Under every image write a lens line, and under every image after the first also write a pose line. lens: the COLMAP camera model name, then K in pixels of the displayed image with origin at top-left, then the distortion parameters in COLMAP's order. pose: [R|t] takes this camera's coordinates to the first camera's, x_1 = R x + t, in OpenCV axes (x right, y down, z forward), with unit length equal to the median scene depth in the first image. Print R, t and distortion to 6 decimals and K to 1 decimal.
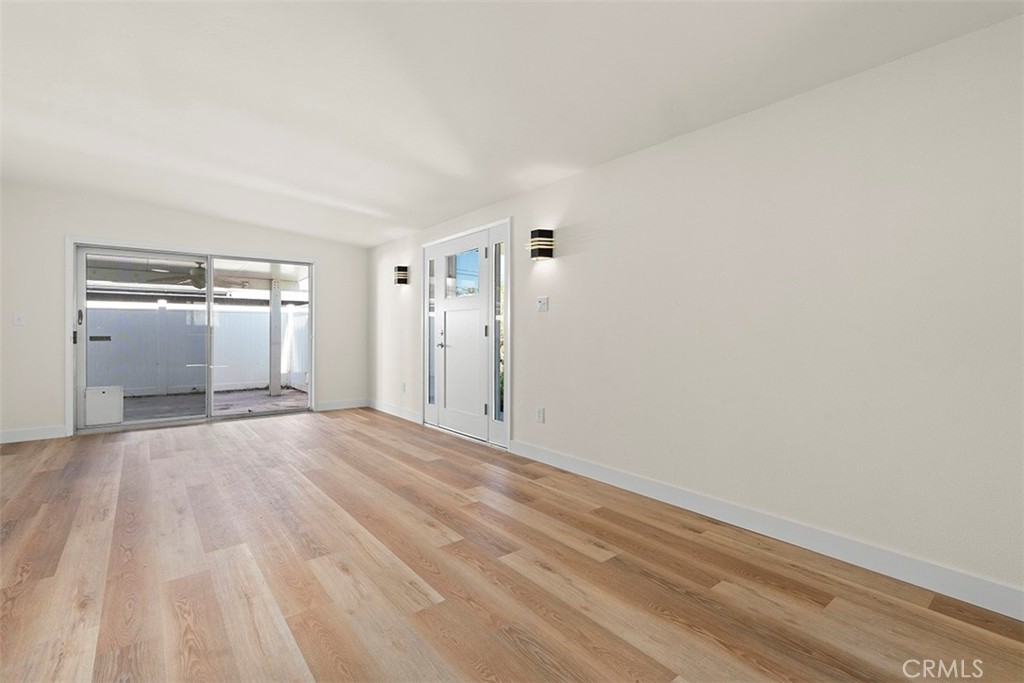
lens RADIAL K [[464.1, 0, 513.4], [0, 464.1, 331.0], [0, 0, 1]] dist [-0.013052, 0.004159]
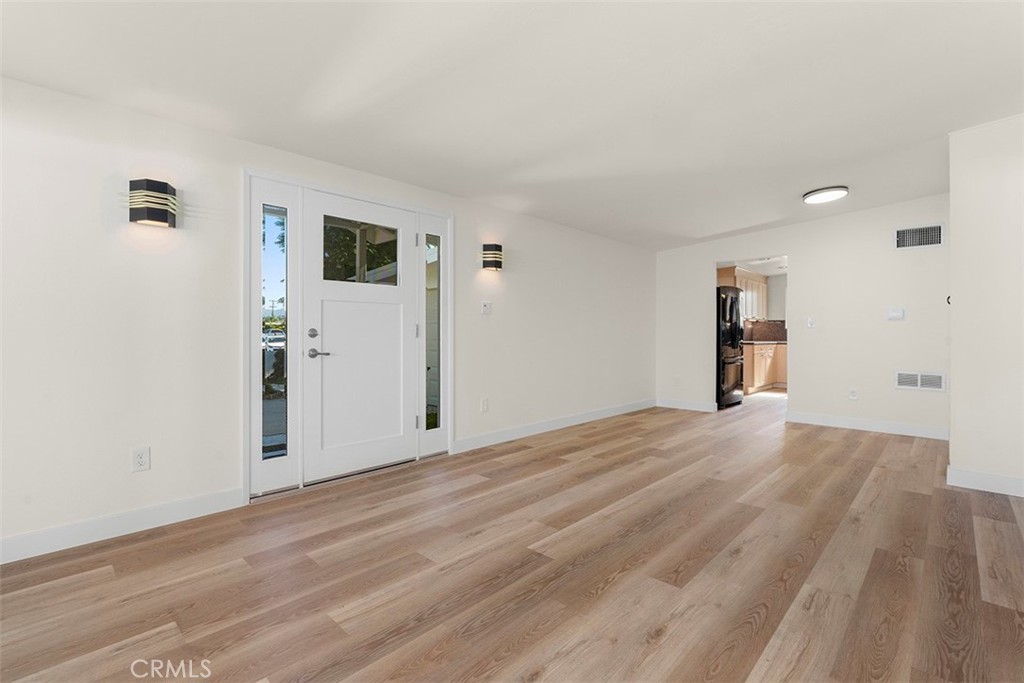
lens RADIAL K [[464.1, 0, 502.8], [0, 464.1, 334.0], [0, 0, 1]] dist [-0.013052, 0.004159]
pose [[-0.119126, -0.004099, 0.992871, -1.229423], [-0.002929, 0.999989, 0.003777, 0.002404], [-0.992875, -0.002458, -0.119137, 1.251374]]
